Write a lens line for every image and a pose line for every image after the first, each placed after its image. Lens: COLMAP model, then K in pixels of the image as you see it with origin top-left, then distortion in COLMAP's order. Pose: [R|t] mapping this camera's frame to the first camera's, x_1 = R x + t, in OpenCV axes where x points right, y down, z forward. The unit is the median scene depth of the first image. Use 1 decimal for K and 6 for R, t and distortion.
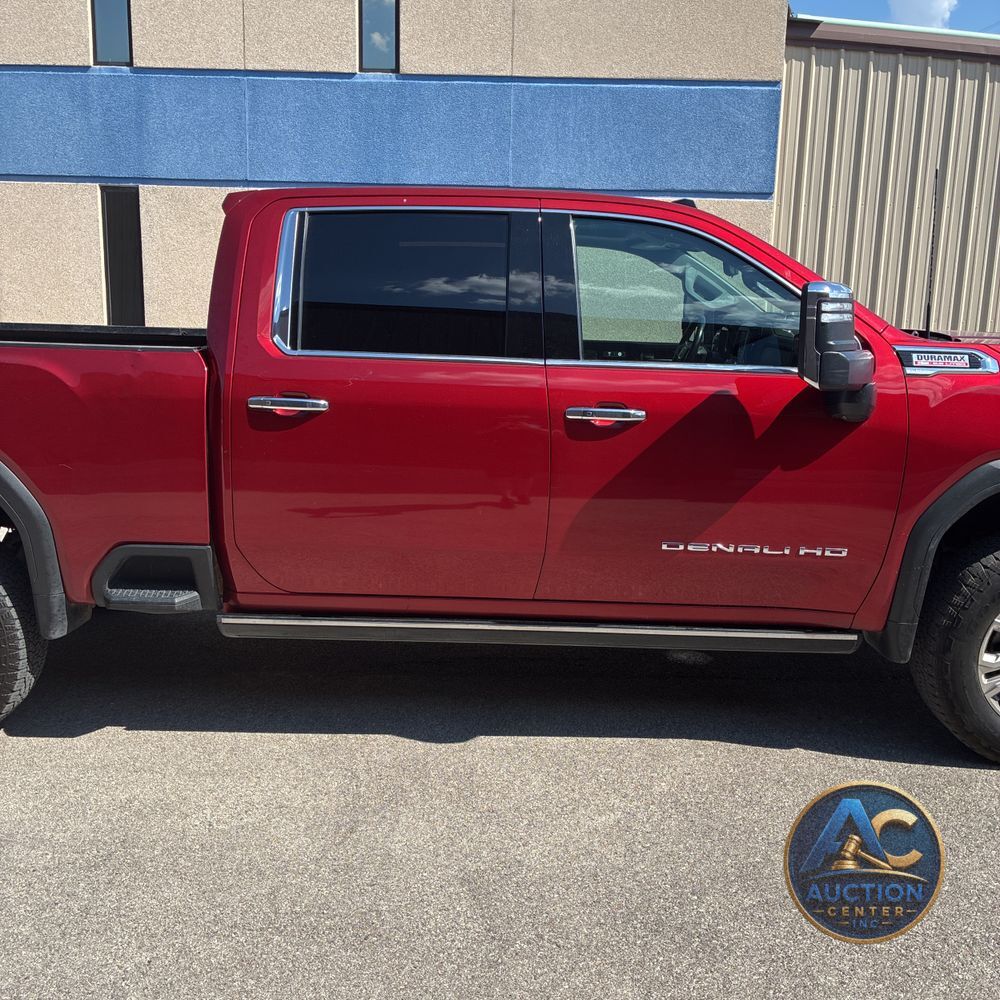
lens RADIAL K [[1028.6, 0, 519.8], [0, 1028.6, 495.7], [0, 0, 1]] dist [0.039851, -0.046657]
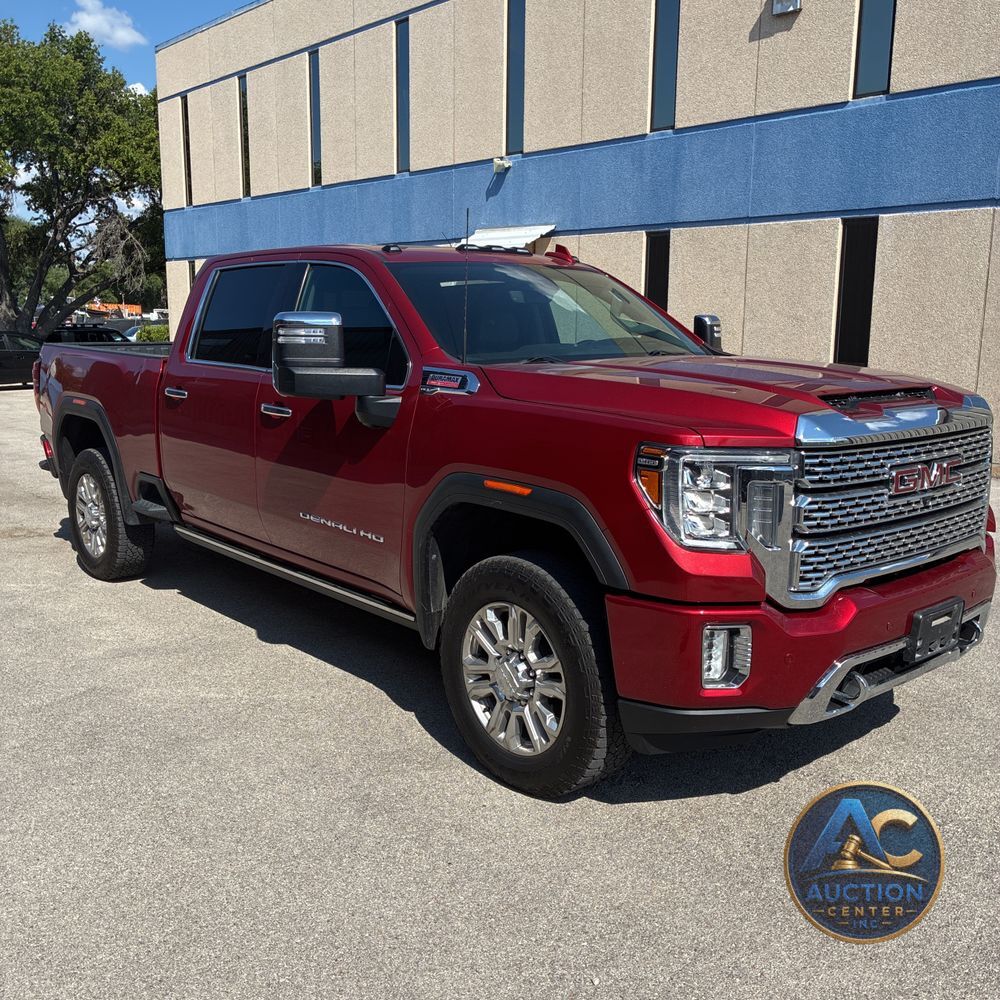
lens RADIAL K [[1059.9, 0, 503.0], [0, 1059.9, 480.0], [0, 0, 1]] dist [0.048432, 0.003010]
pose [[0.654184, 0.106419, -0.748811, 0.442663], [-0.139007, 0.990104, 0.019270, -0.018692], [0.743451, 0.091484, 0.662503, 0.097067]]
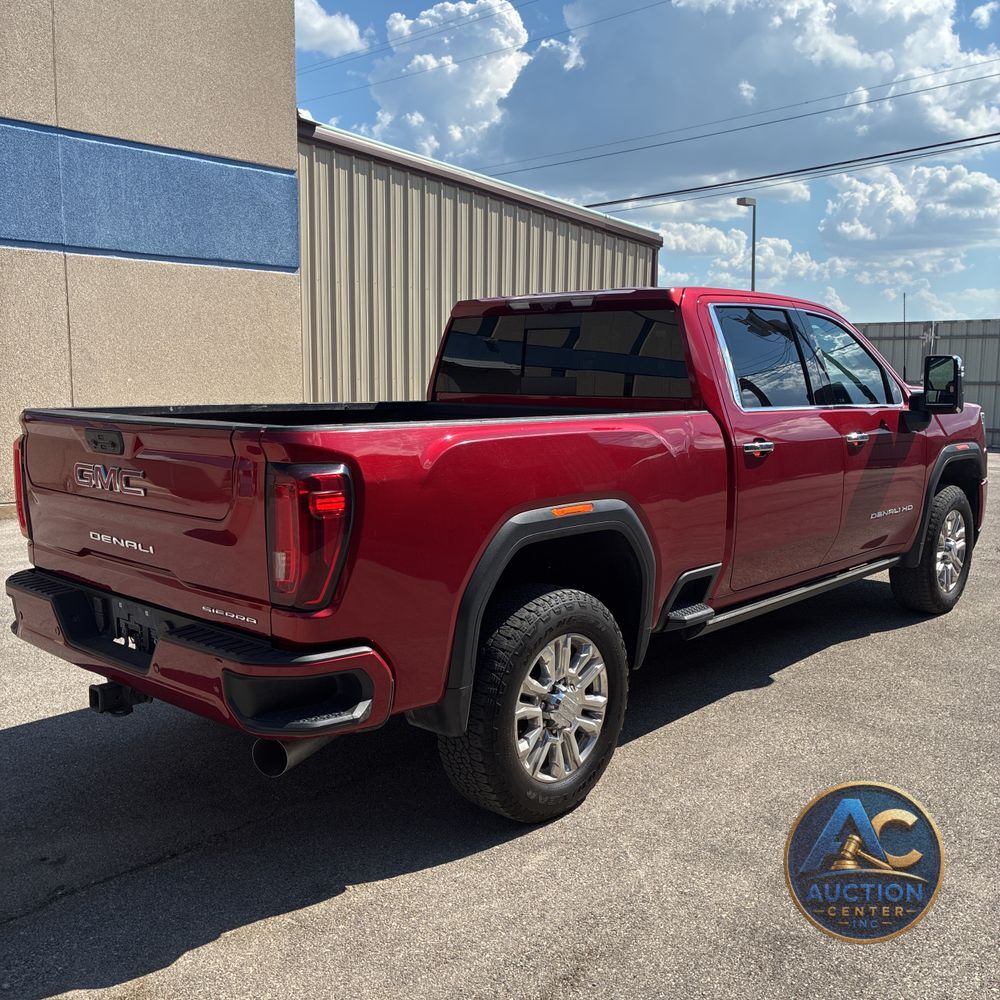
lens RADIAL K [[1025.7, 0, 505.0], [0, 1025.7, 488.8], [0, 0, 1]] dist [0.052210, 0.015141]
pose [[0.659273, -0.110293, 0.743770, -0.479280], [0.153805, 0.988049, 0.010185, -0.032629], [-0.736005, 0.107680, 0.668358, 0.113241]]
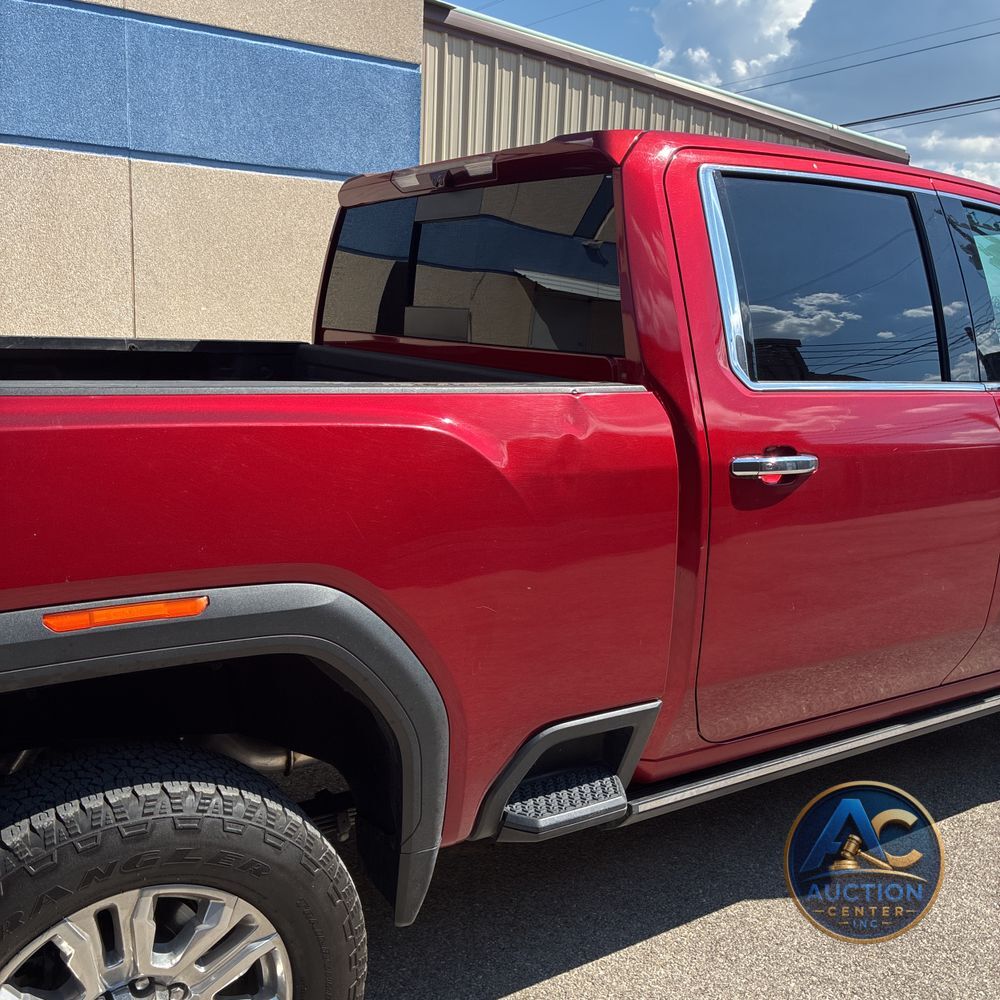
lens RADIAL K [[1016.2, 0, 500.0], [0, 1016.2, 500.0], [0, 0, 1]] dist [0.020535, 0.018288]
pose [[0.832104, -0.096186, 0.546216, -0.237697], [0.087468, 0.995281, 0.042016, -0.035755], [-0.547680, 0.012815, 0.836590, 0.182567]]
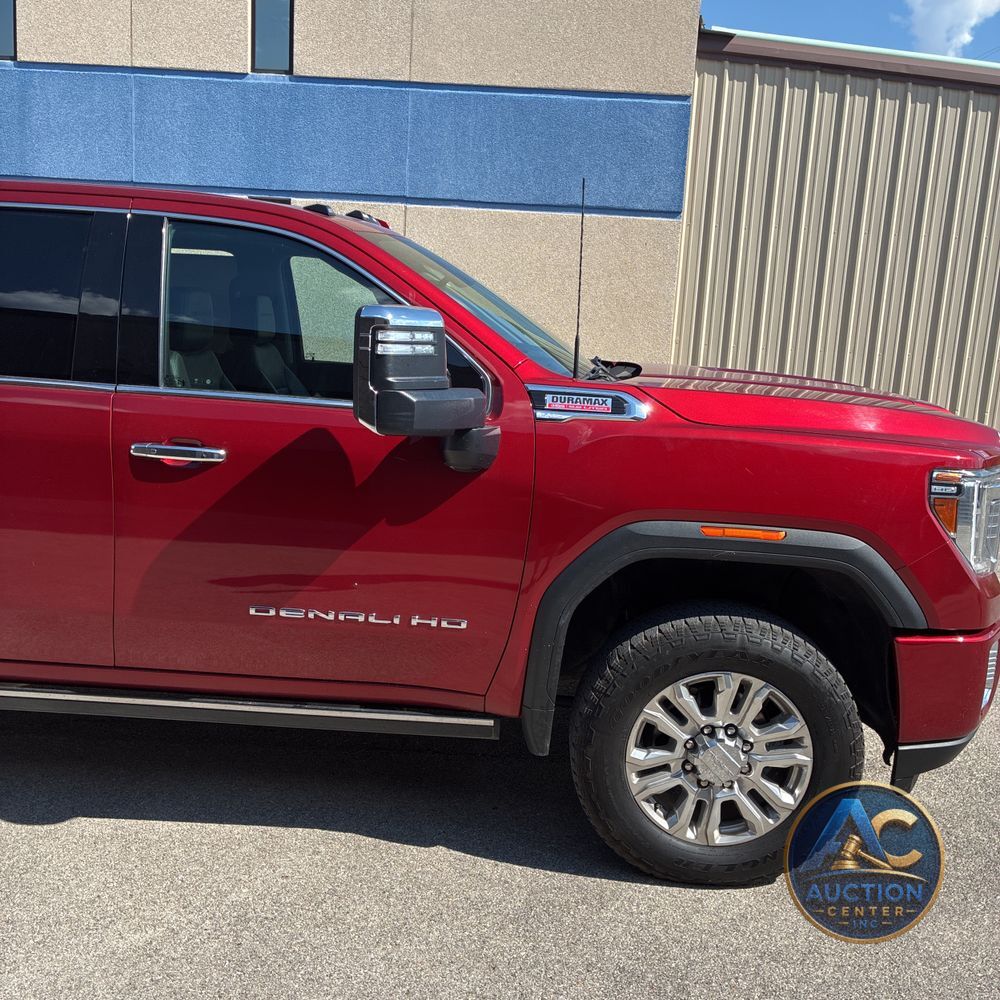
lens RADIAL K [[1028.6, 0, 519.8], [0, 1028.6, 495.7], [0, 0, 1]] dist [0.039851, -0.046657]
pose [[0.999218, 0.035461, -0.017503, 0.125120], [-0.035697, 0.999273, -0.013390, -0.013901], [0.017016, 0.014004, 0.999757, 0.051116]]
